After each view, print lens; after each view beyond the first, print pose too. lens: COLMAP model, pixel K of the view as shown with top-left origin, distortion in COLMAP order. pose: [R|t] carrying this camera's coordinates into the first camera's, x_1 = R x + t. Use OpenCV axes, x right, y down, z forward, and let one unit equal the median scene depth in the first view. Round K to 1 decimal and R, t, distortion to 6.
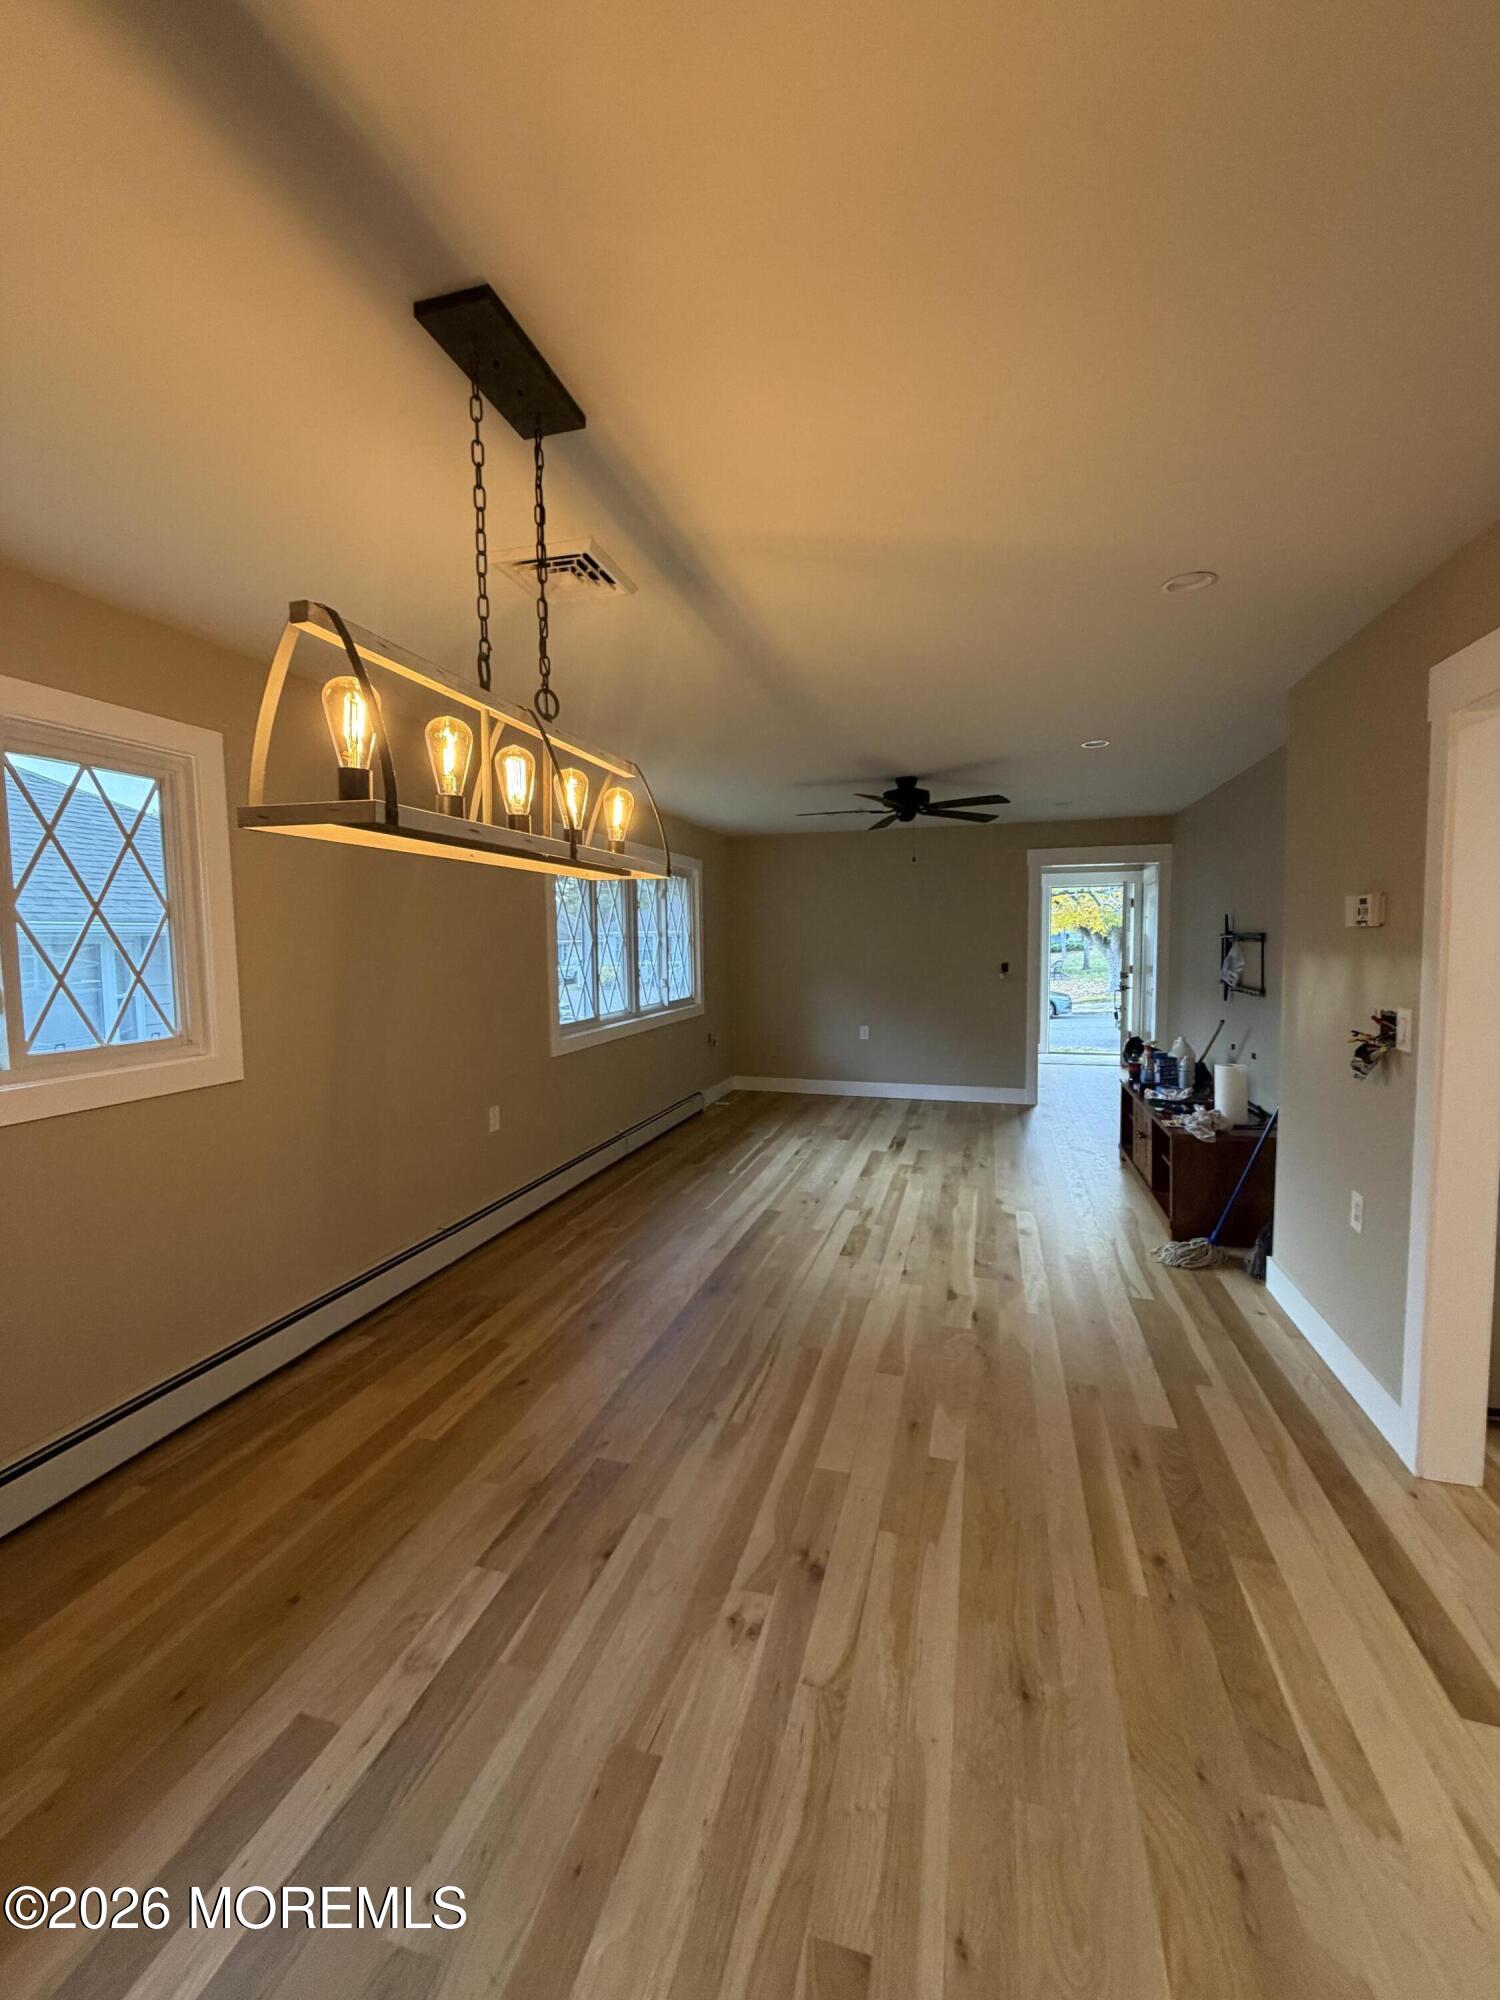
lens RADIAL K [[797.6, 0, 752.2], [0, 797.6, 991.3], [0, 0, 1]] dist [-0.001814, 0.000094]
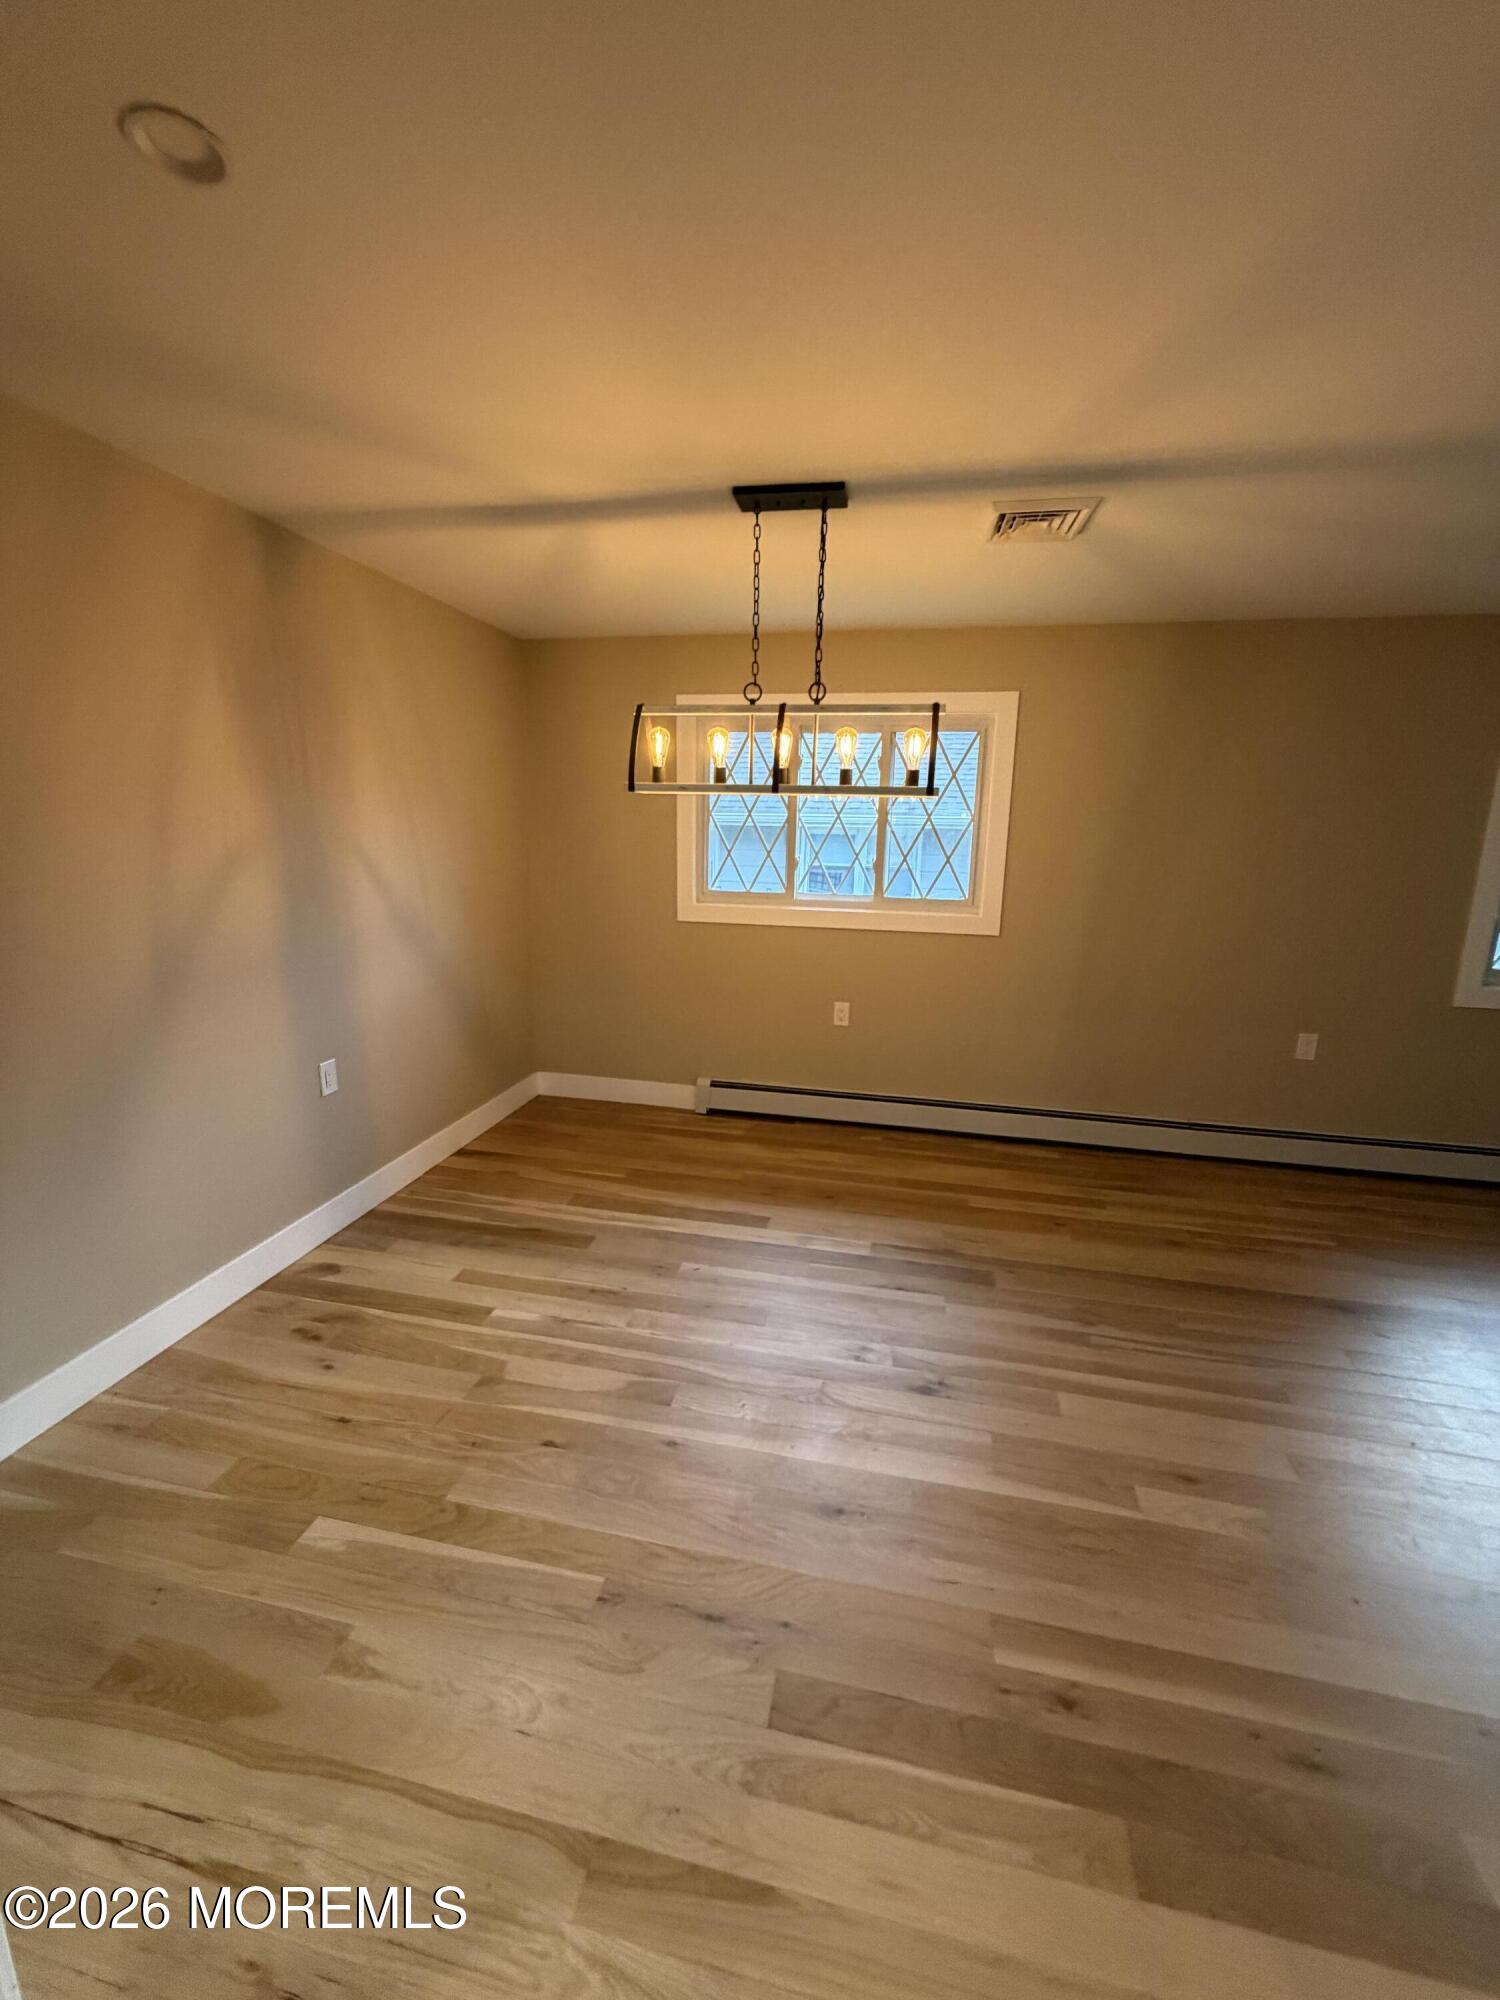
lens RADIAL K [[797.6, 0, 752.2], [0, 797.6, 991.3], [0, 0, 1]] dist [-0.001814, 0.000094]
pose [[0.076430, 0.213649, -0.973916, 0.657756], [-0.088865, 0.974346, 0.206769, -0.045195], [0.993107, 0.070744, 0.093456, 0.355683]]
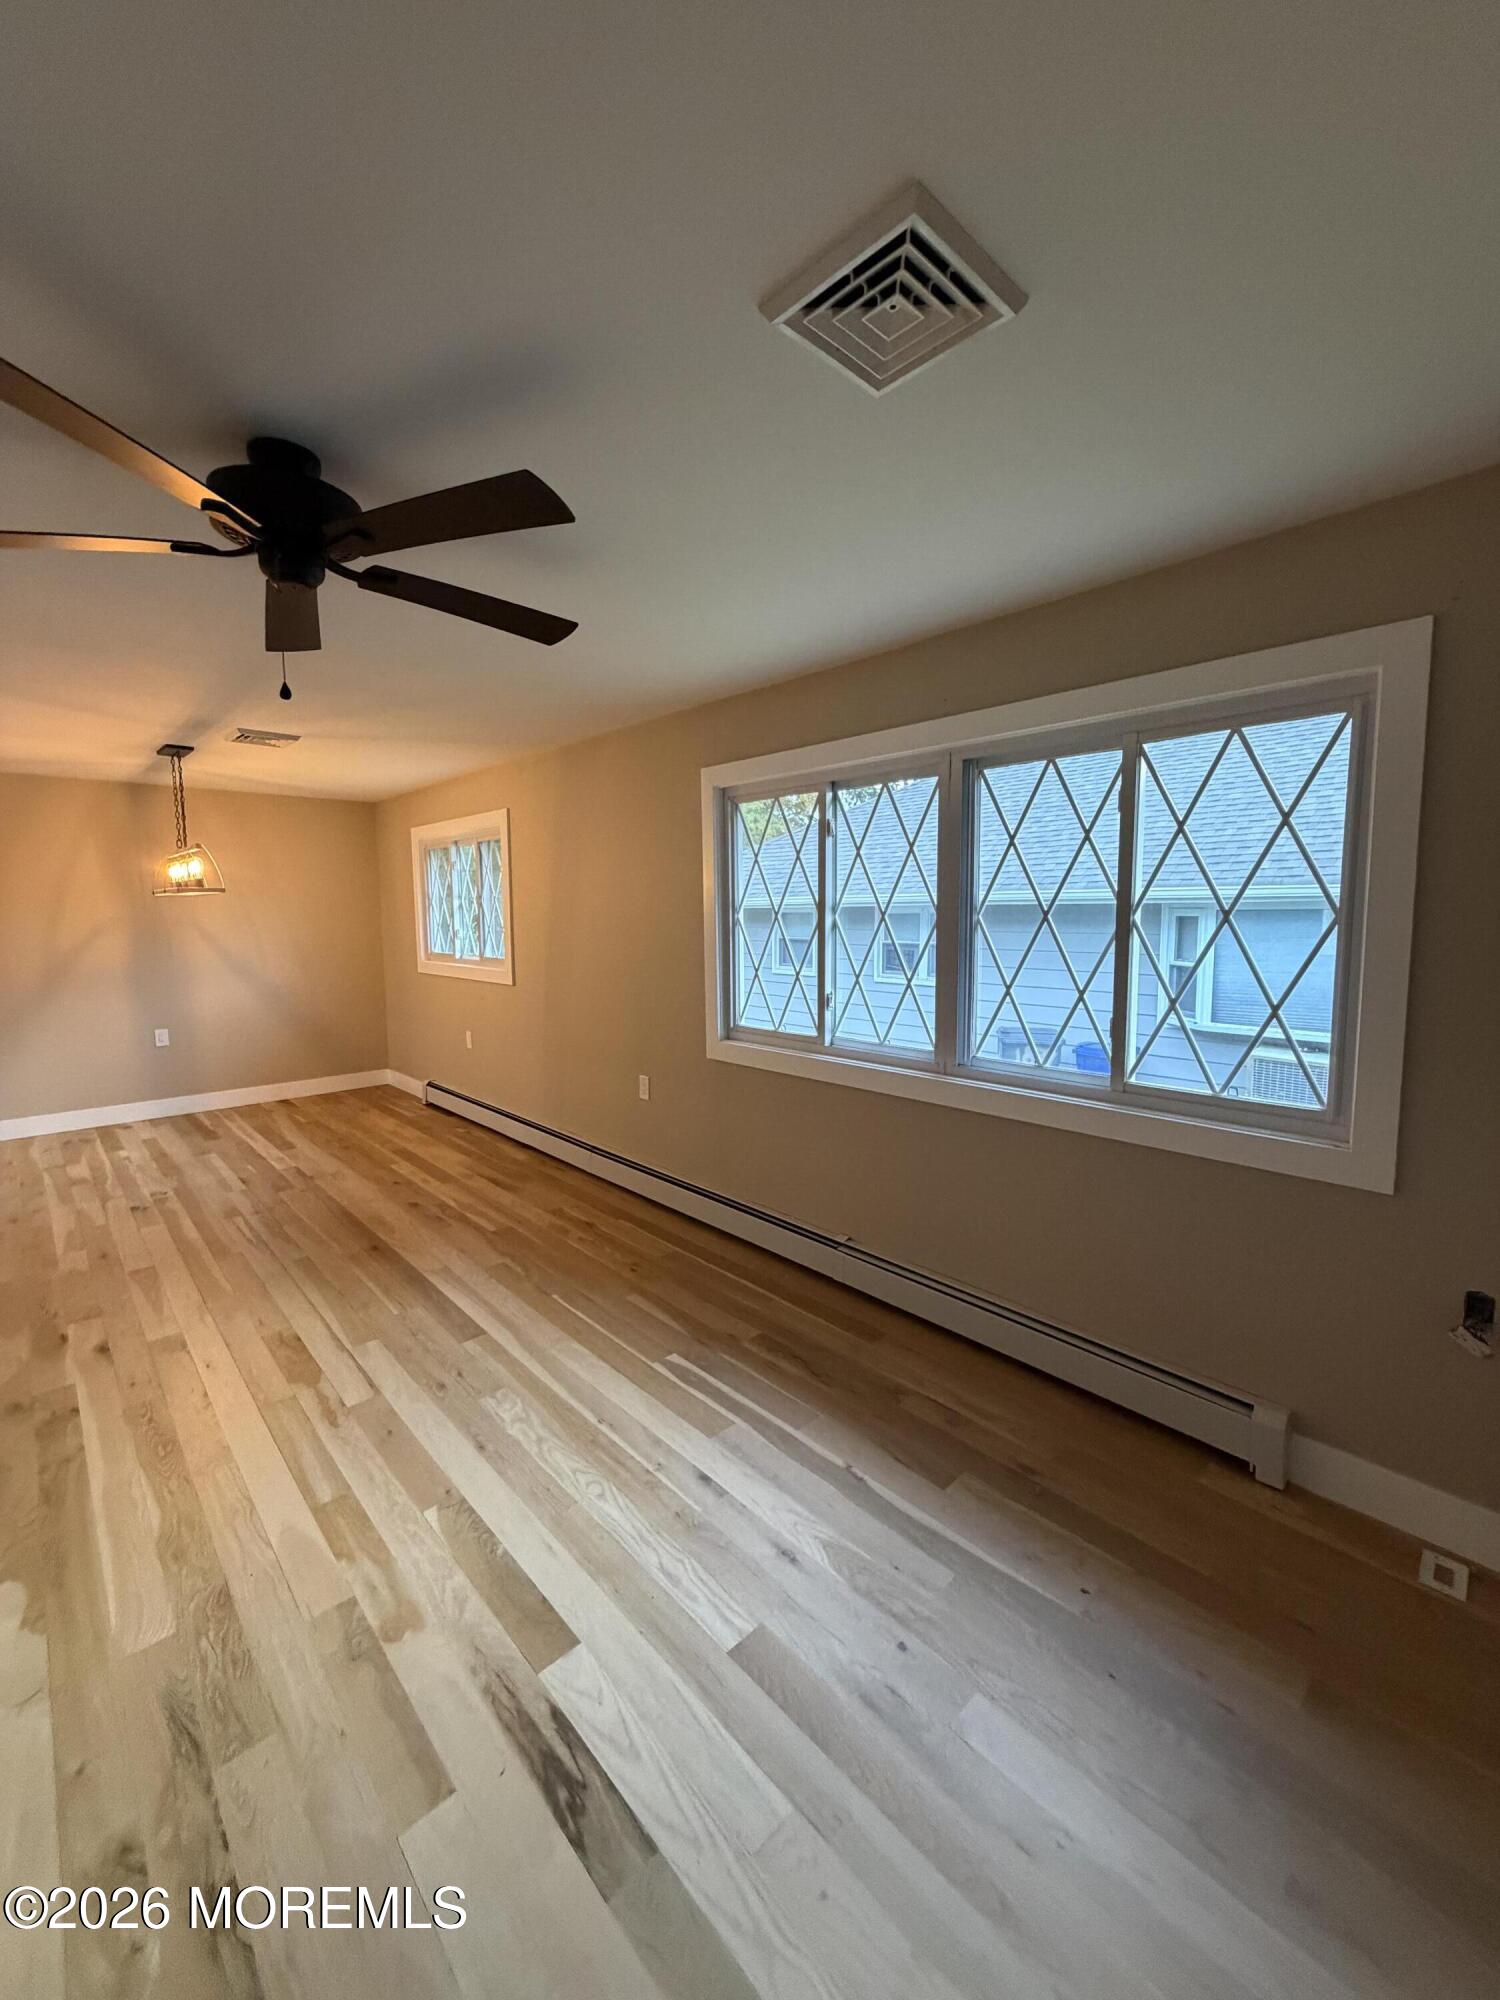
lens RADIAL K [[797.6, 0, 752.2], [0, 797.6, 991.3], [0, 0, 1]] dist [-0.001814, 0.000094]
pose [[-0.508300, 0.102663, -0.855039, 0.621979], [-0.045700, 0.988254, 0.145826, -0.157948], [0.859967, 0.113198, -0.497638, 2.101938]]
